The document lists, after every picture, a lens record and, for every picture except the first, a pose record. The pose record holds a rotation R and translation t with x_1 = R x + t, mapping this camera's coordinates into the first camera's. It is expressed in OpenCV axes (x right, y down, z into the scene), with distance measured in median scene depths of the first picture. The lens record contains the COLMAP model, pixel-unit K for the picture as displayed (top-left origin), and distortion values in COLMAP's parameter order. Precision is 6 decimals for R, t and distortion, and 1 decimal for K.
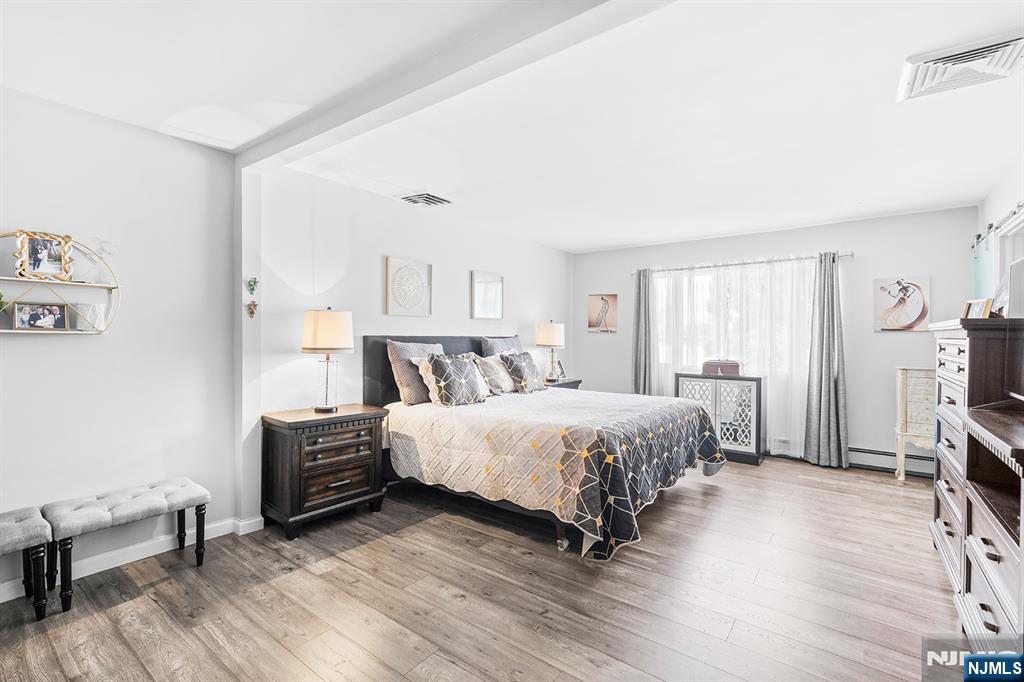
lens RADIAL K [[468.7, 0, 532.1], [0, 468.7, 336.5], [0, 0, 1]] dist [-0.009015, 0.000110]
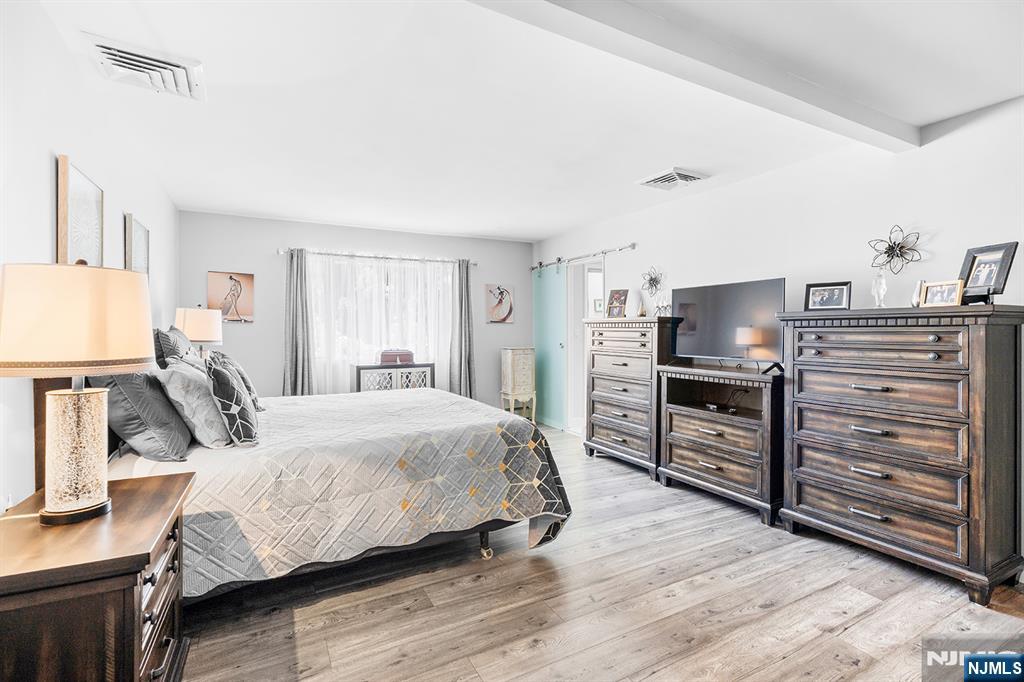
lens RADIAL K [[468.7, 0, 510.4], [0, 468.7, 336.2], [0, 0, 1]] dist [-0.009015, 0.000110]
pose [[0.427189, -0.021600, 0.903904, -0.571640], [0.003817, 0.999749, 0.022087, -0.002552], [-0.904154, -0.005985, 0.427164, 0.436347]]
